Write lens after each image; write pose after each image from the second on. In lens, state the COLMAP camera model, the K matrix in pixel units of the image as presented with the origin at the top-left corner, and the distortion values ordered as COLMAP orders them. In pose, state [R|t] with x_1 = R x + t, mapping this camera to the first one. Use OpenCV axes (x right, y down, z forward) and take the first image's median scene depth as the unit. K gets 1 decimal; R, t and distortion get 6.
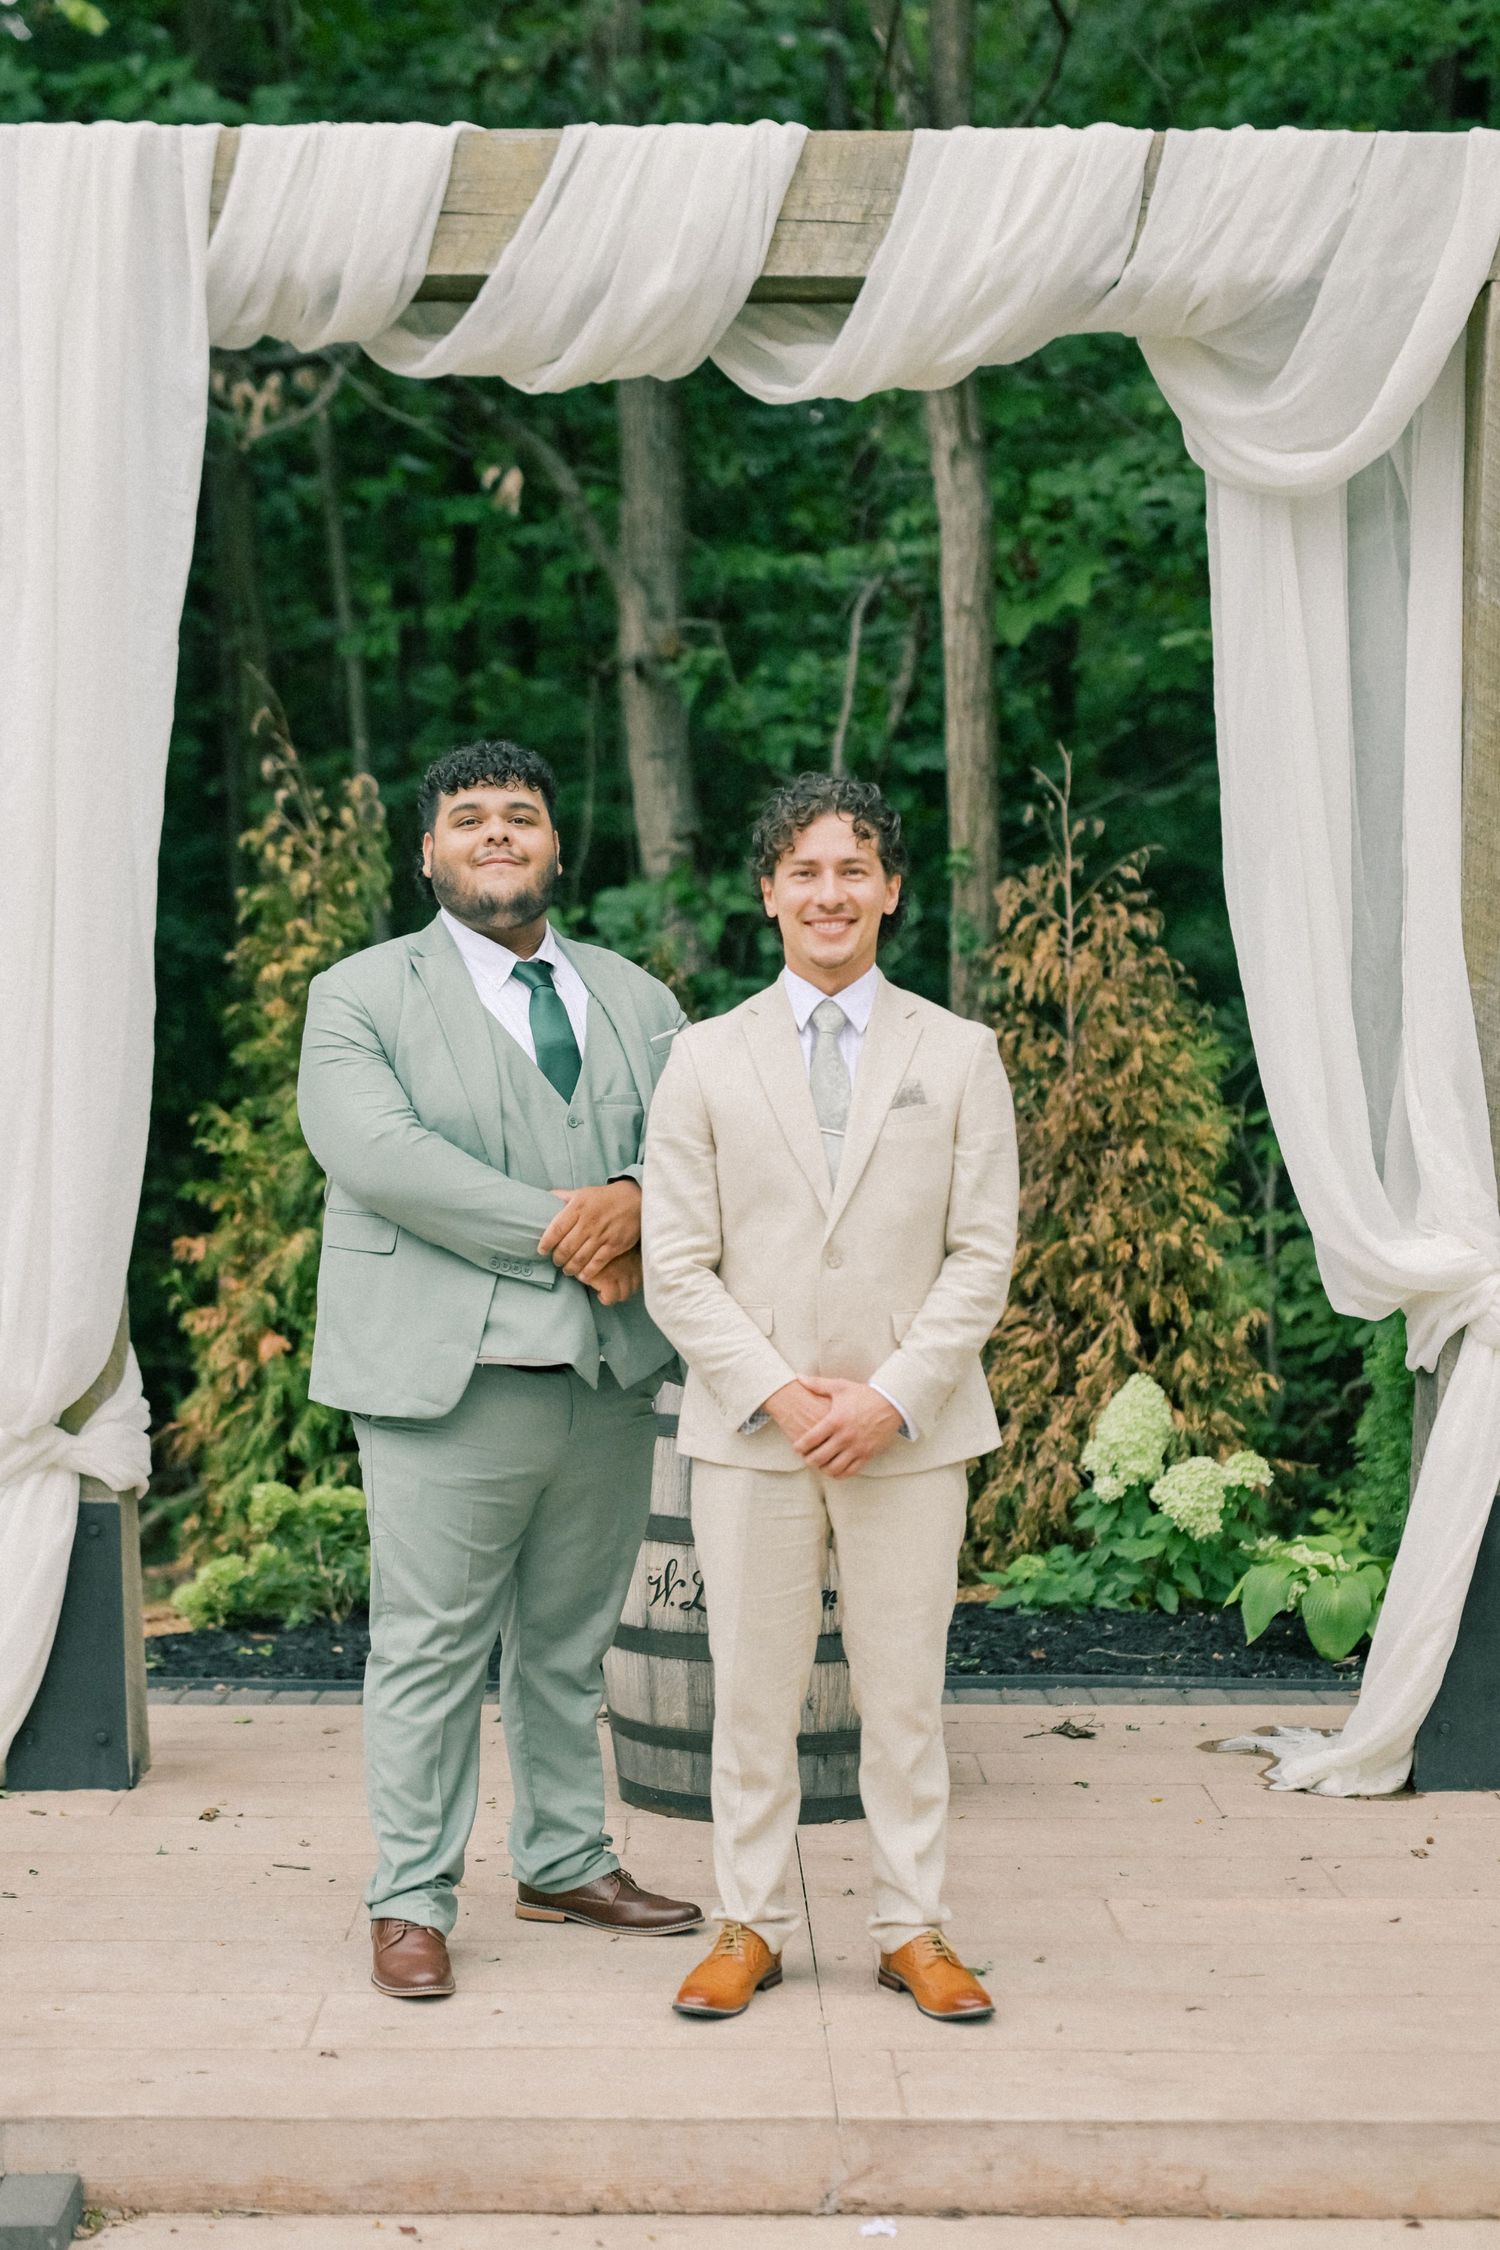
lens RADIAL K [[3469.5, 0, 738.5], [0, 3469.5, 1785.5], [0, 0, 1]] dist [0.007001, 0.090408]
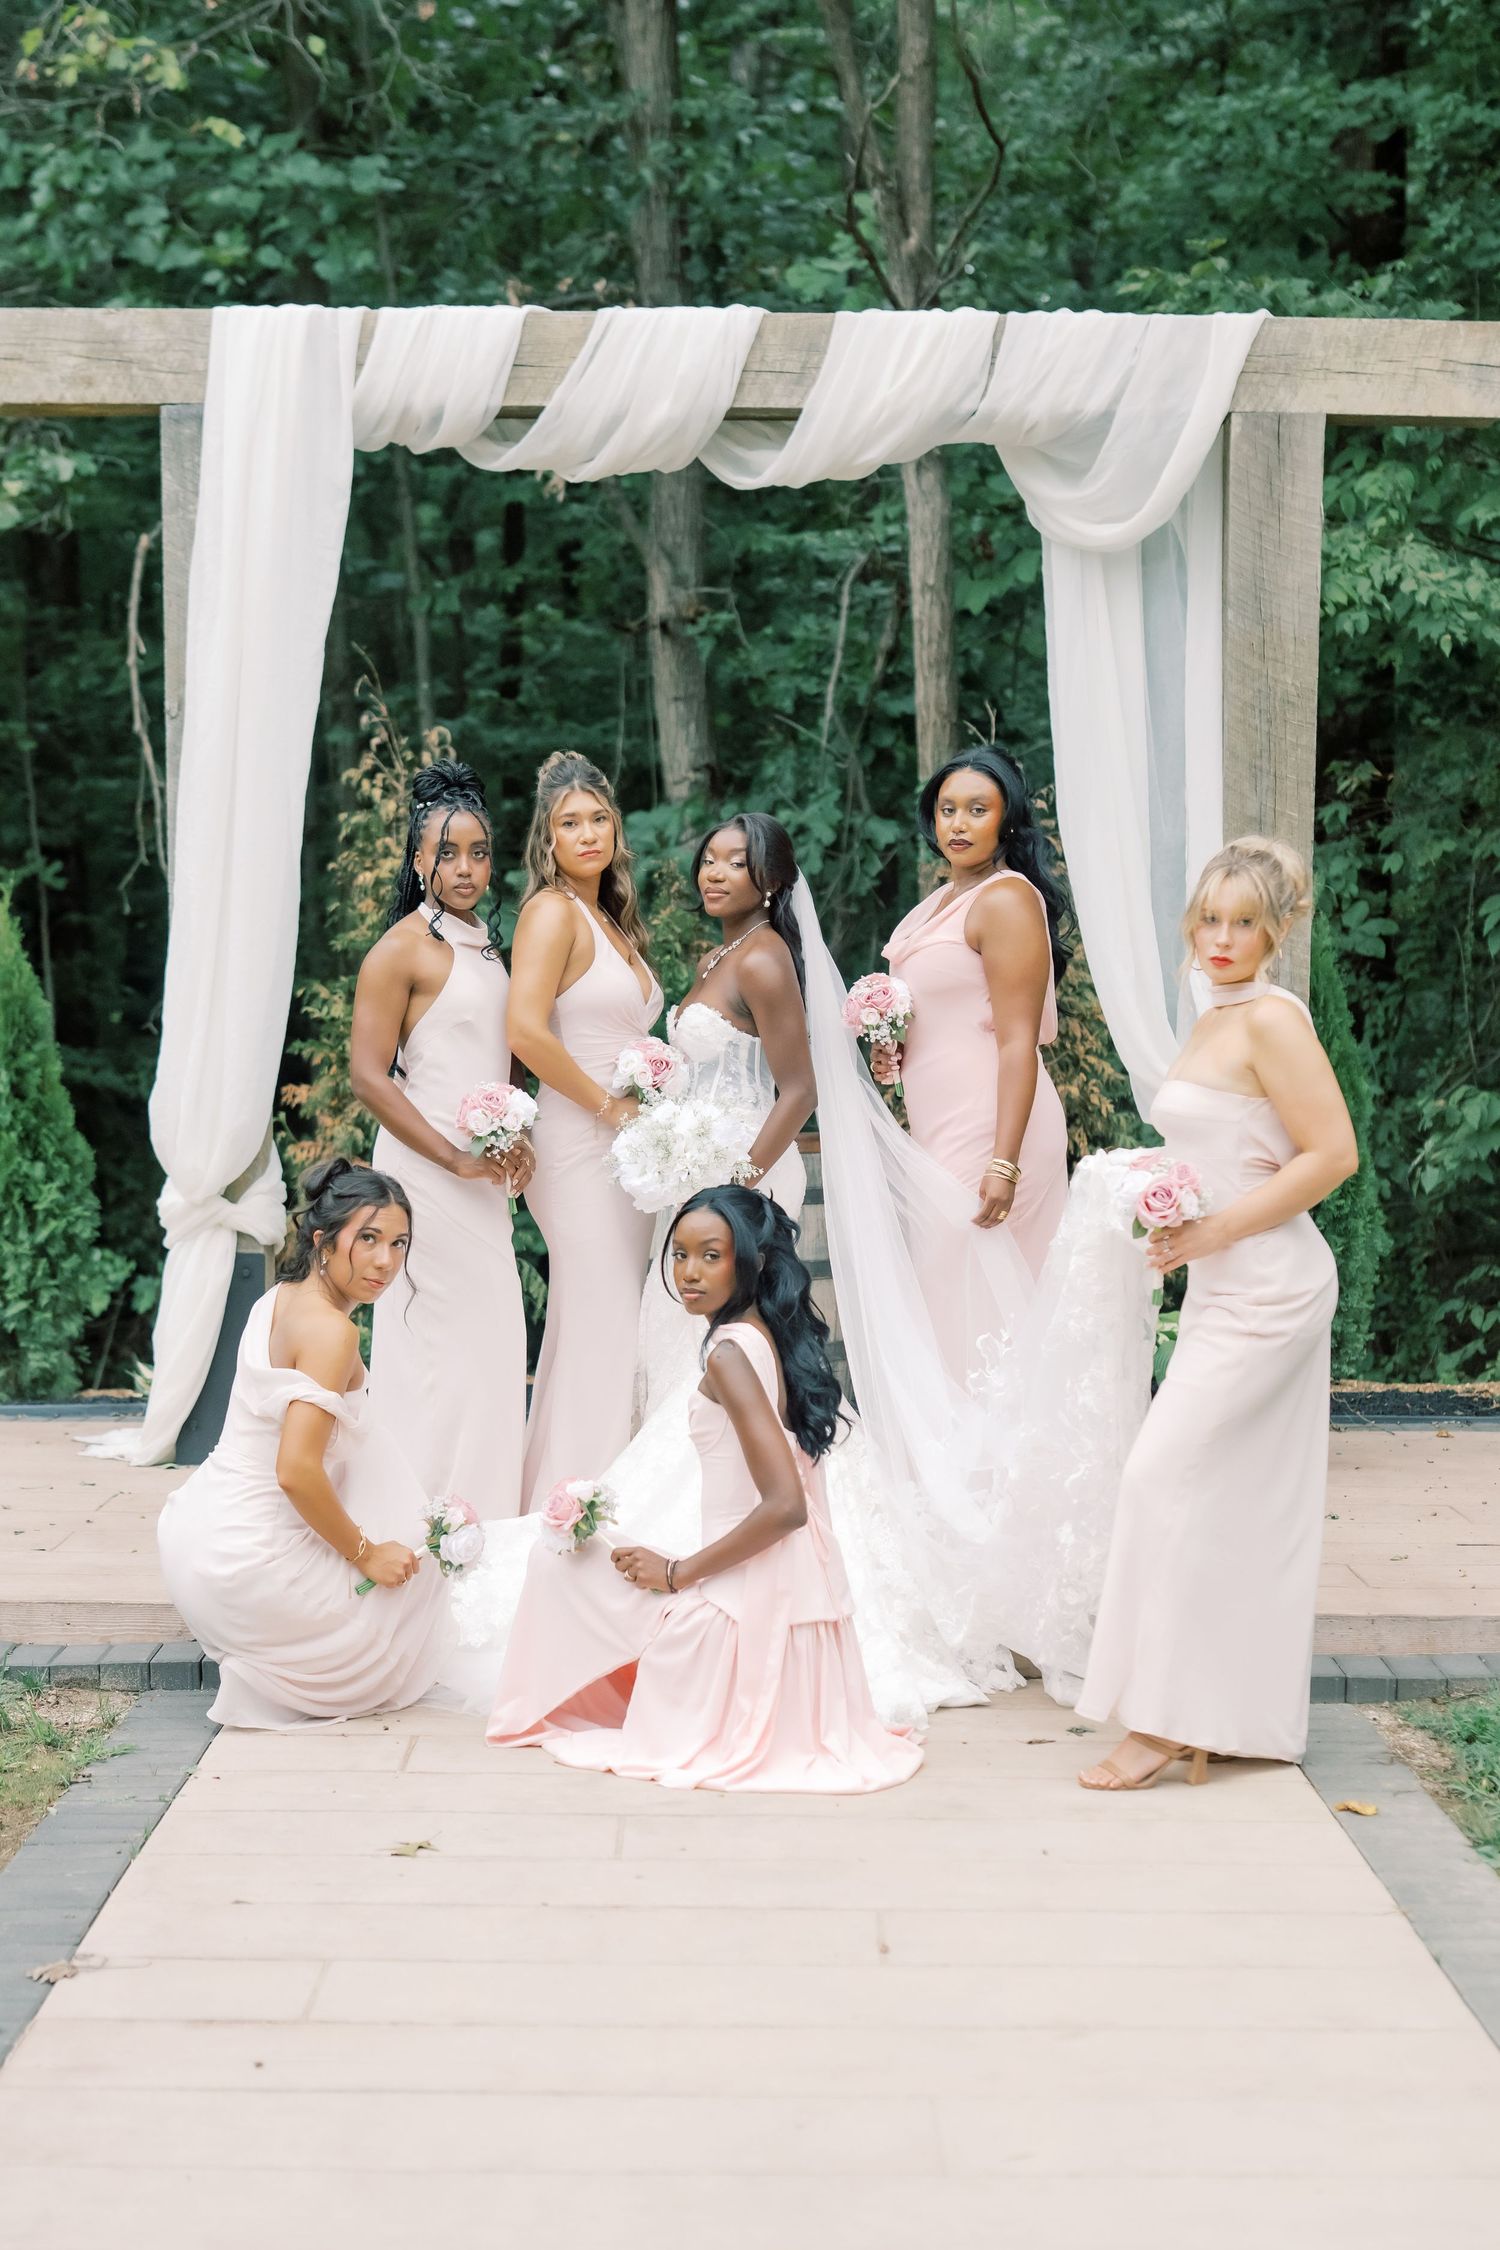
lens RADIAL K [[3561.0, 0, 735.4], [0, 3561.0, 1446.1], [0, 0, 1]] dist [0.014039, -0.057592]
pose [[0.999889, 0.005715, -0.013761, 0.014367], [-0.006712, 0.997266, -0.073586, 0.045651], [0.013303, 0.073670, 0.997194, -0.190553]]
